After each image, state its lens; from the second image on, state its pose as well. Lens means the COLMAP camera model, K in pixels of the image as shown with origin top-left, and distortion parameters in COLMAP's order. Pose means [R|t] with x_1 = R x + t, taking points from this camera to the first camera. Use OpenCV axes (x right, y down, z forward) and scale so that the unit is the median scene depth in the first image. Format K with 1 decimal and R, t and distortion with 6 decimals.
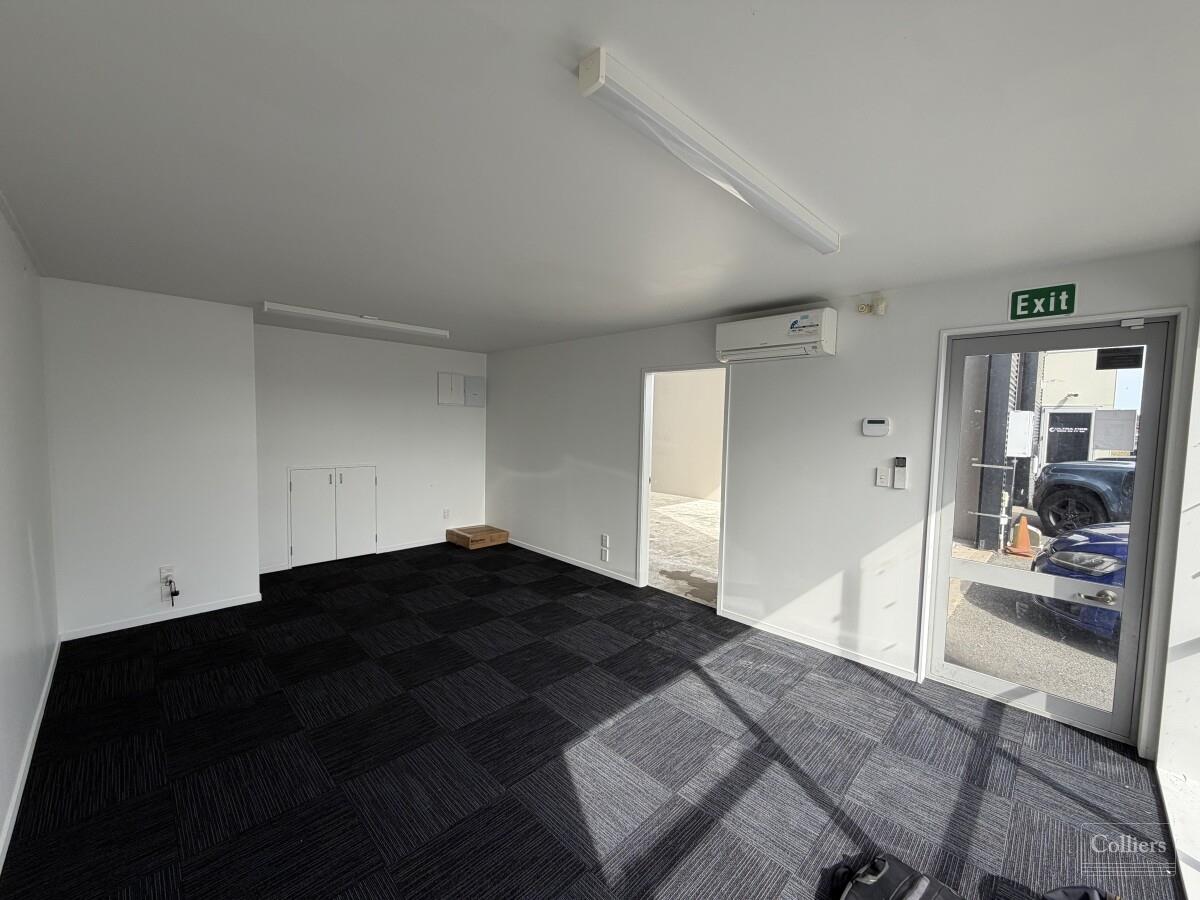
lens RADIAL K [[478.6, 0, 596.8], [0, 478.6, 446.8], [0, 0, 1]] dist [0.000323, 0.000137]
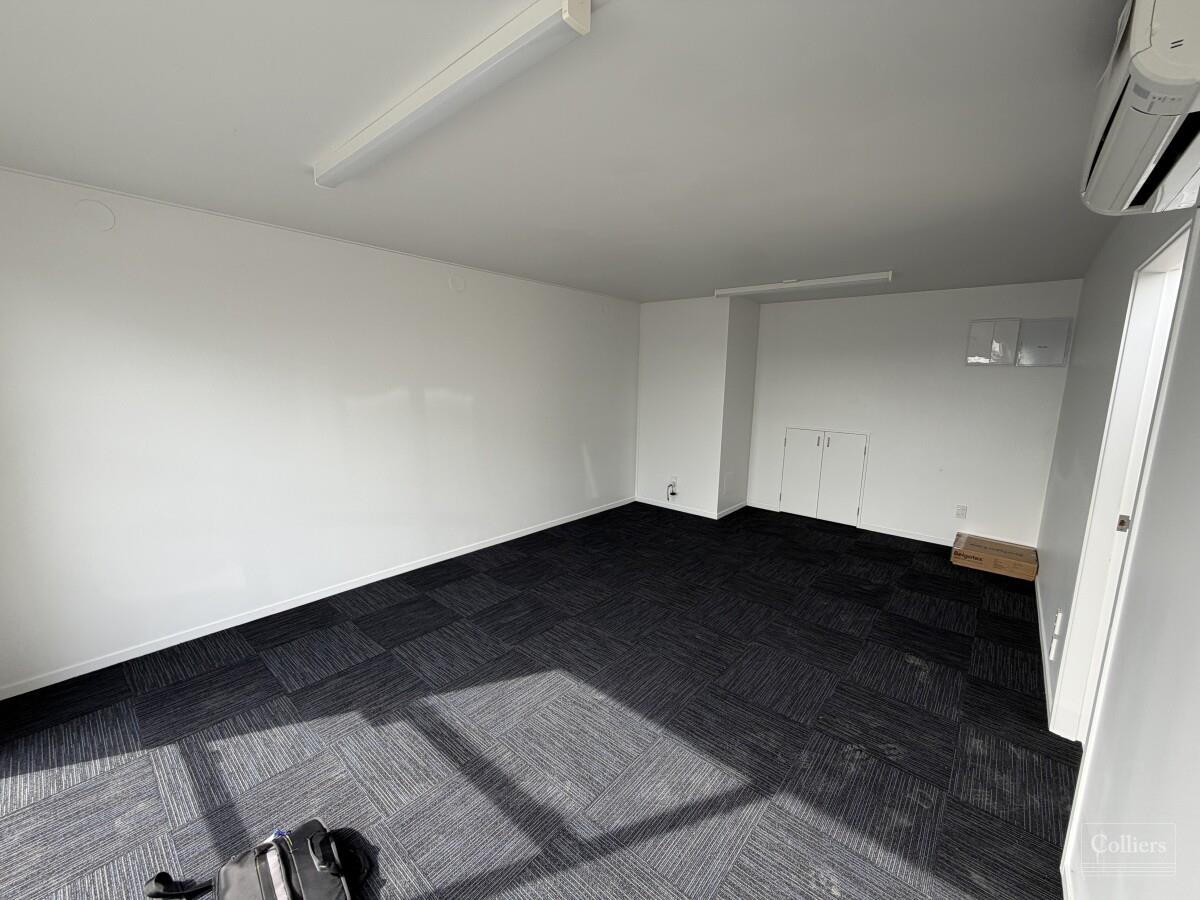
lens RADIAL K [[481.9, 0, 599.2], [0, 481.9, 443.7], [0, 0, 1]] dist [-0.001338, 0.000413]
pose [[0.073566, 0.123544, -0.989608, 0.534419], [-0.070706, 0.990446, 0.118393, -0.020695], [0.994781, 0.061261, 0.081599, 0.519687]]
